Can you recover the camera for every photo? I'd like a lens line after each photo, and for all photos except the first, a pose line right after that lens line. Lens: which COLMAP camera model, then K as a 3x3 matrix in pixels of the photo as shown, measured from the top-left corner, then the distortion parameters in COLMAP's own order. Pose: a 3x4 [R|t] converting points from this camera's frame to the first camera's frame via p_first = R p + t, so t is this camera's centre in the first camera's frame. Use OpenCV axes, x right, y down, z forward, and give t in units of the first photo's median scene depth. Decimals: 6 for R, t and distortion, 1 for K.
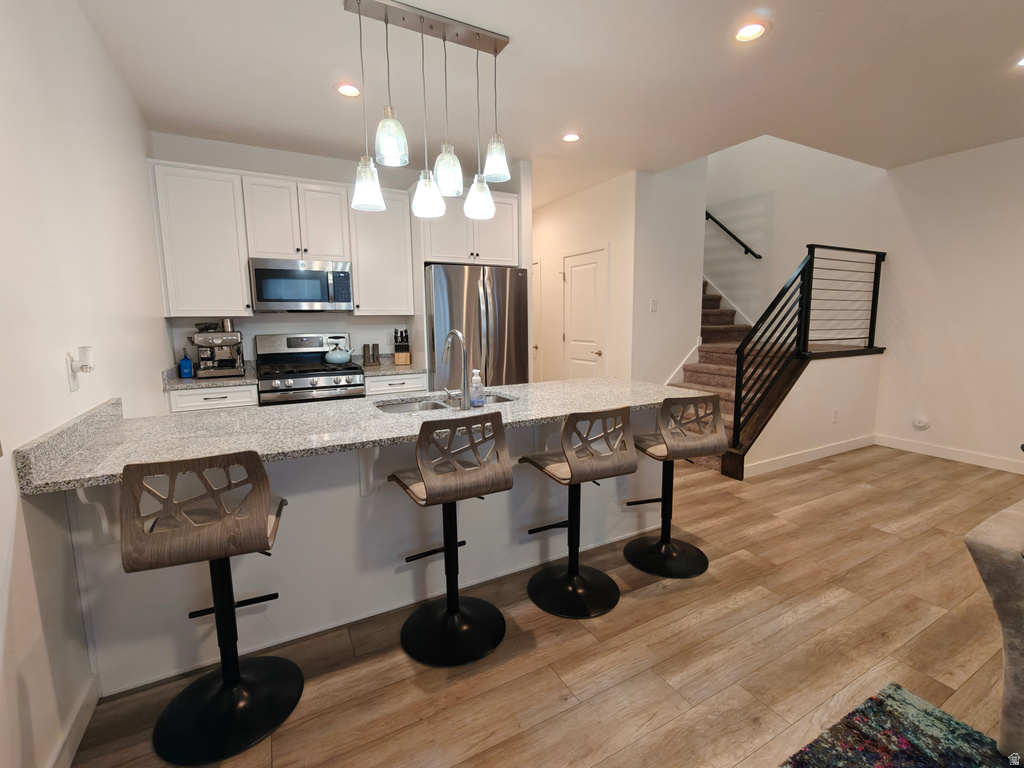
lens RADIAL K [[460.6, 0, 512.5], [0, 460.6, 379.5], [0, 0, 1]] dist [0.002578, -0.001404]
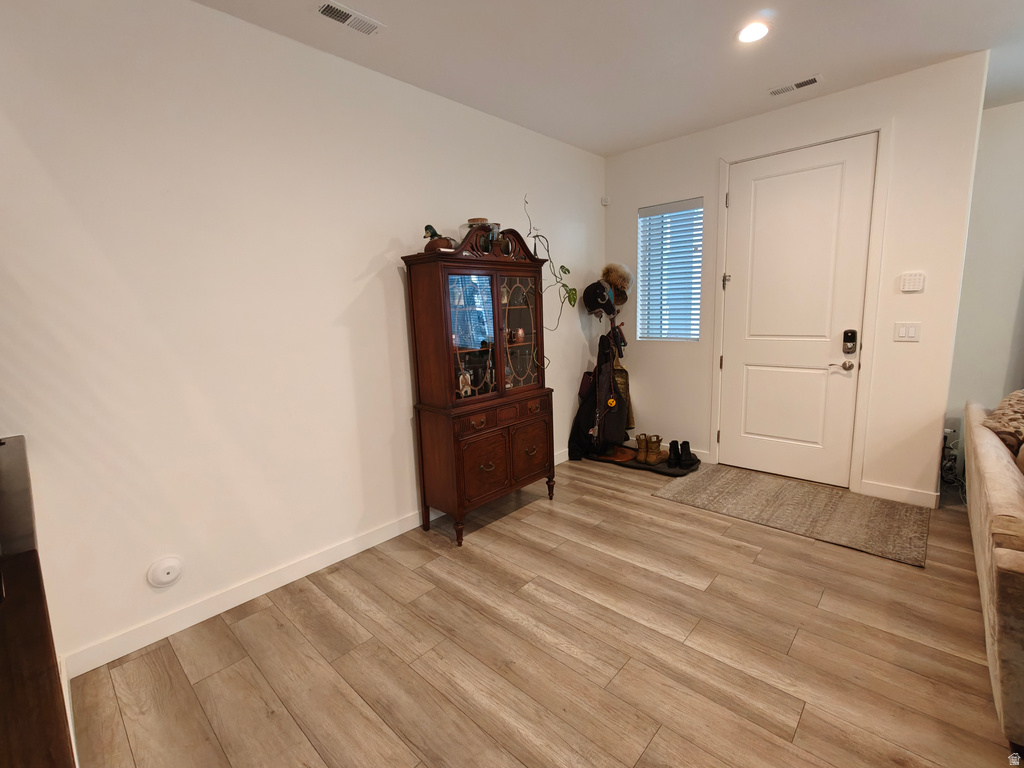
lens RADIAL K [[460.6, 0, 516.9], [0, 460.6, 382.0], [0, 0, 1]] dist [0.002578, -0.001404]
pose [[-0.328044, -0.129459, 0.935750, 0.488099], [0.164626, 0.967573, 0.191575, -0.159503], [-0.930207, 0.216894, -0.296094, 1.027274]]
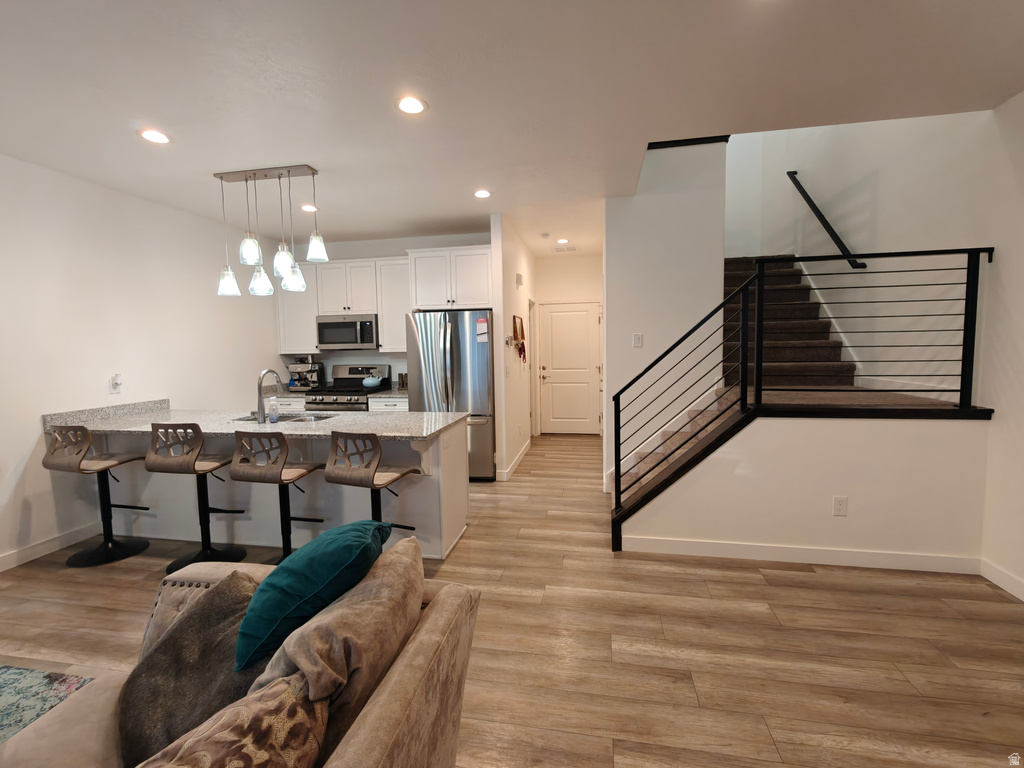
lens RADIAL K [[460.6, 0, 512.1], [0, 460.6, 379.6], [0, 0, 1]] dist [0.002578, -0.001404]
pose [[0.774090, 0.042871, -0.631623, 0.987831], [-0.073619, 0.997031, -0.022551, -0.068656], [0.628781, 0.063956, 0.774948, 0.239976]]
